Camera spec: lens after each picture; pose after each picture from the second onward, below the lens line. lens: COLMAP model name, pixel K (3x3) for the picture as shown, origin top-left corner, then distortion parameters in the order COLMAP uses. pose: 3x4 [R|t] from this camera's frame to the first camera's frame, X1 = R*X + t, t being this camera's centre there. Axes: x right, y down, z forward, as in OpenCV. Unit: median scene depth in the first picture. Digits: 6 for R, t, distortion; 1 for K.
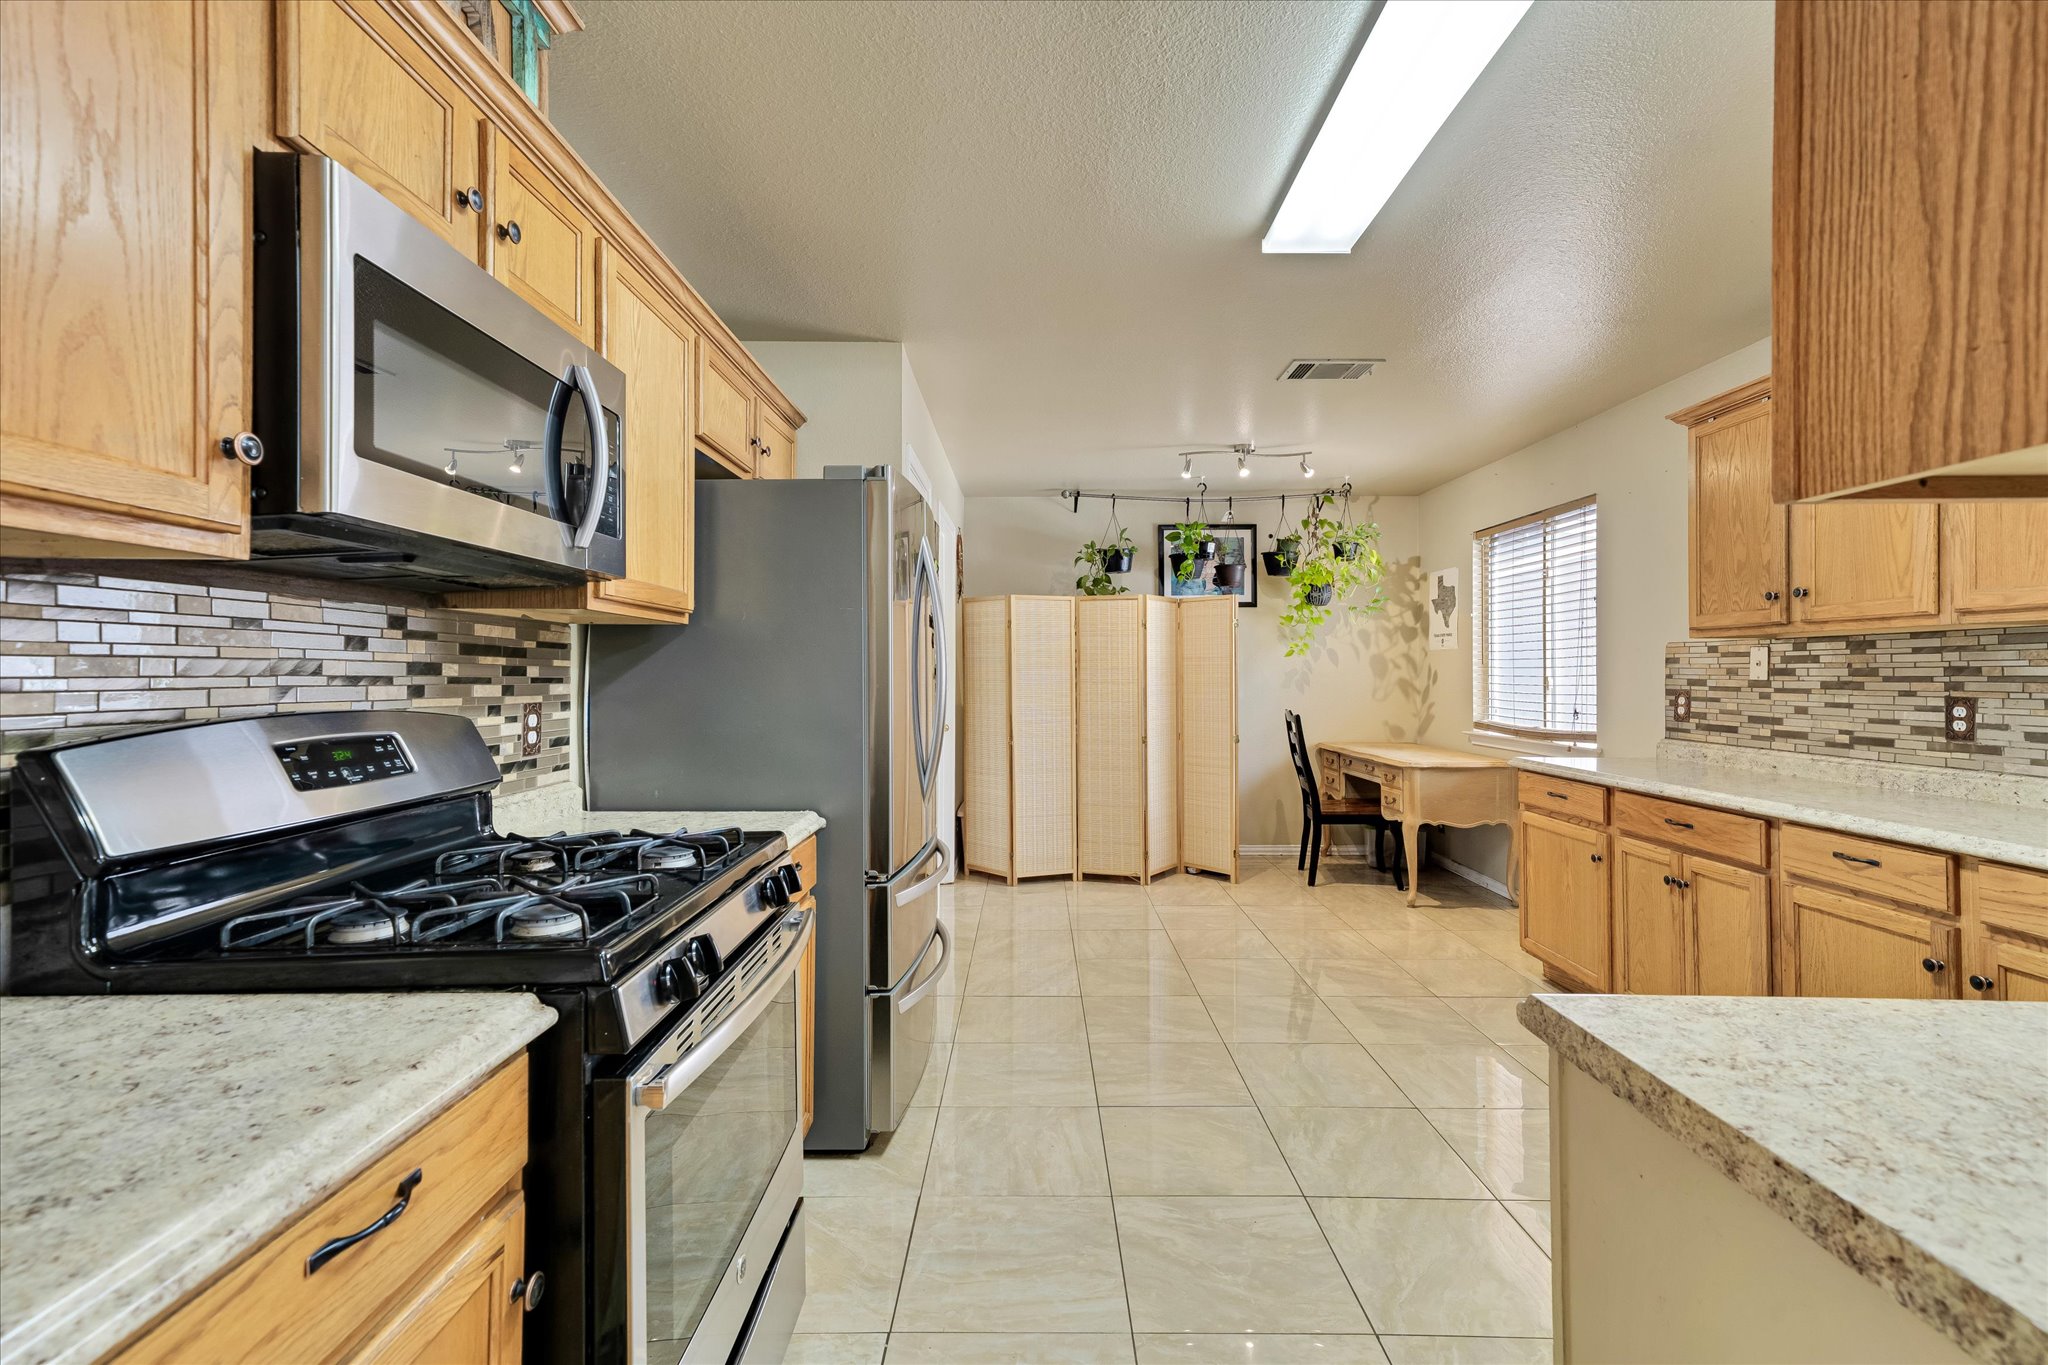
lens RADIAL K [[914.2, 0, 1028.5], [0, 914.2, 657.8], [0, 0, 1]] dist [0.039497, 0.000171]
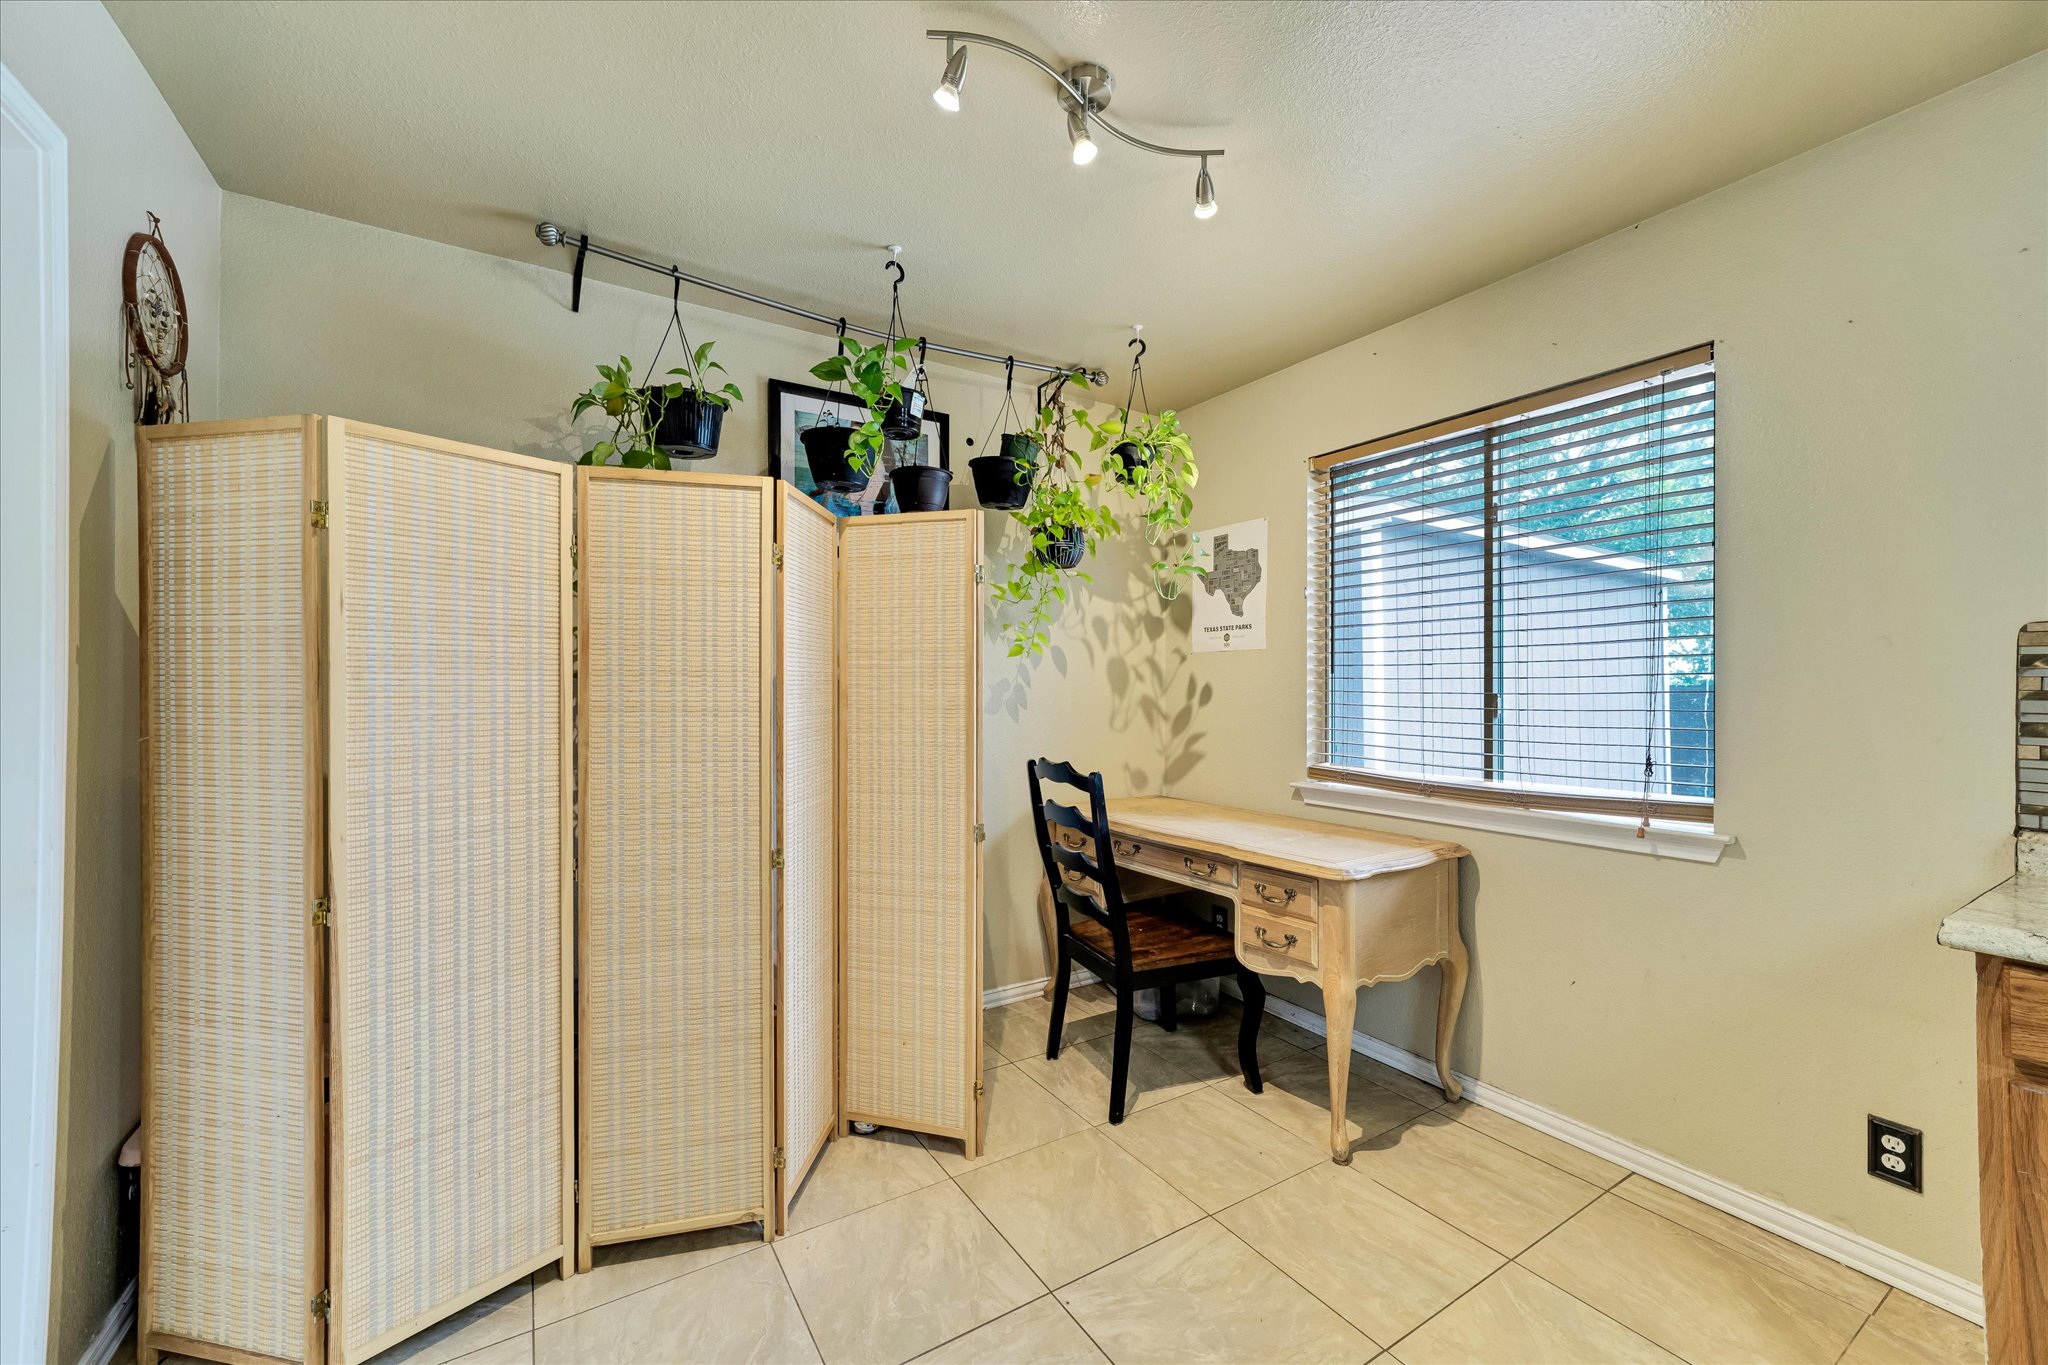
lens RADIAL K [[781.7, 0, 989.4], [0, 781.7, 688.1], [0, 0, 1]] dist [0.001361, 0.000097]
pose [[0.857565, 0.003693, 0.514362, 0.031880], [-0.013037, 0.999809, 0.014557, 0.011267], [-0.514210, -0.019190, 0.857449, 0.624457]]
